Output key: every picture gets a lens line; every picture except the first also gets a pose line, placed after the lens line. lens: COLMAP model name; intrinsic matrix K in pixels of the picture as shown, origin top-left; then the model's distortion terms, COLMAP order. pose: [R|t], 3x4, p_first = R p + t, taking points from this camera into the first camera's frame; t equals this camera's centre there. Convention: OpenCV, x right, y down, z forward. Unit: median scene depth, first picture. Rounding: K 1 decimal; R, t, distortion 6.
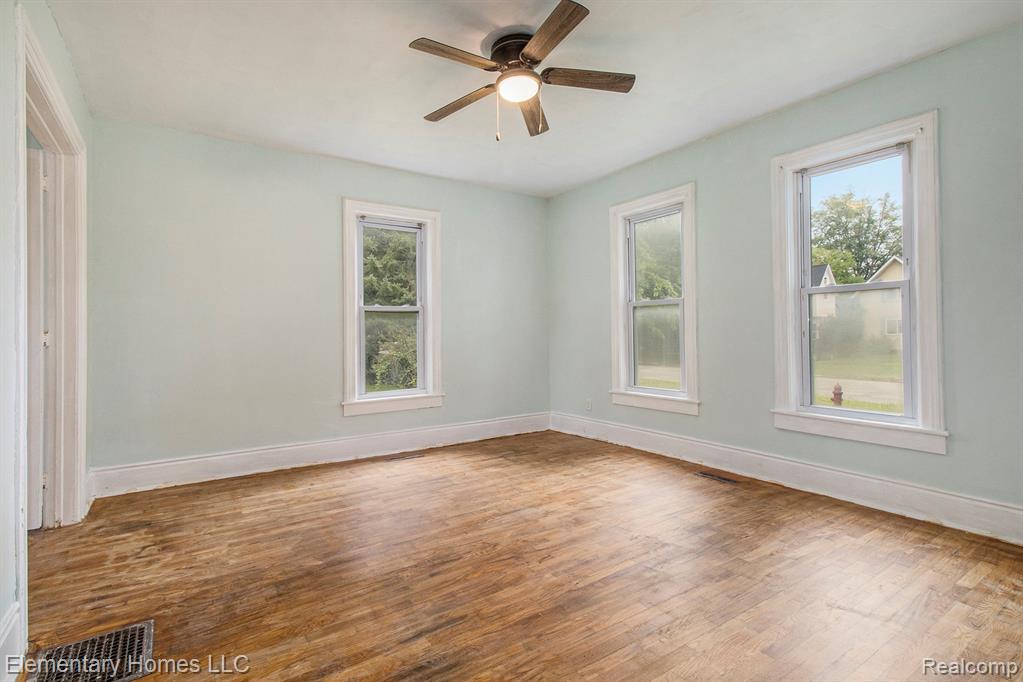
lens RADIAL K [[489.5, 0, 509.4], [0, 489.5, 333.0], [0, 0, 1]] dist [0.003021, 0.000639]
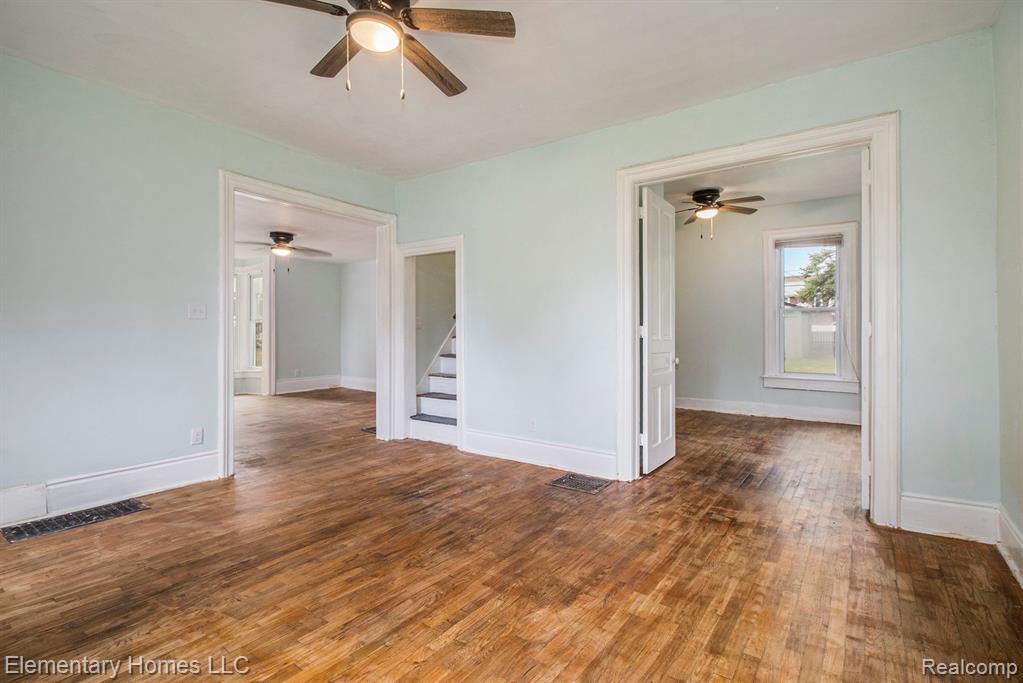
lens RADIAL K [[489.5, 0, 511.2], [0, 489.5, 334.5], [0, 0, 1]] dist [0.003021, 0.000639]
pose [[-0.938028, 0.029492, -0.345303, 0.094468], [0.027392, 0.999565, 0.010961, -0.001509], [0.345476, 0.000823, -0.938427, 1.947124]]
